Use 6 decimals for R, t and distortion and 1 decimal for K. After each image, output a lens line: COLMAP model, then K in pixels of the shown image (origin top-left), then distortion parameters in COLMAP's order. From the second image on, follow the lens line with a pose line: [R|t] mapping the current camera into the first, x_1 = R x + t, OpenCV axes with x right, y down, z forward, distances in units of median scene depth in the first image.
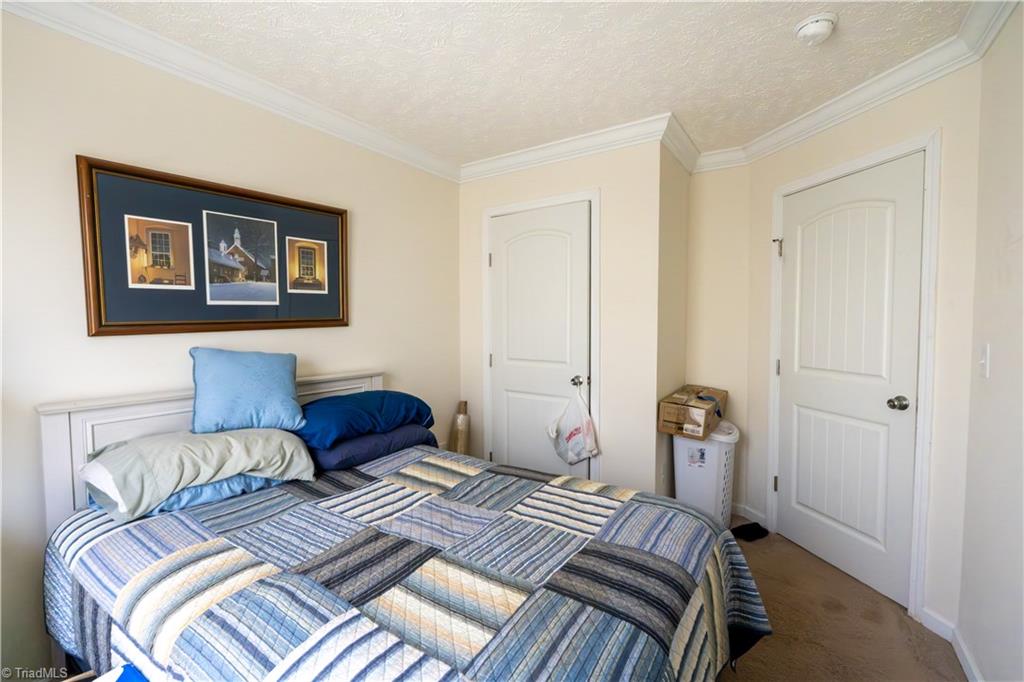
lens RADIAL K [[459.5, 0, 512.5], [0, 459.5, 336.3], [0, 0, 1]] dist [-0.002076, -0.000036]
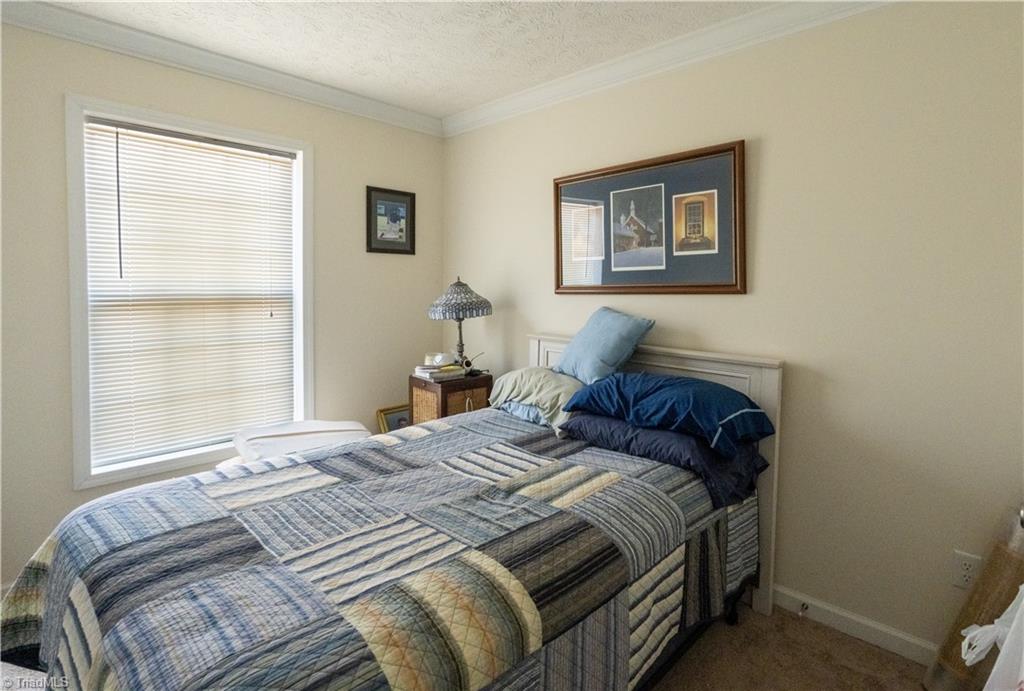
lens RADIAL K [[459.5, 0, 509.2], [0, 459.5, 294.2], [0, 0, 1]] dist [-0.002076, -0.000036]
pose [[-0.126583, 0.018441, -0.991785, 0.491458], [-0.051332, 0.998366, 0.025115, -0.024129], [0.990627, 0.054089, -0.125430, 0.814512]]
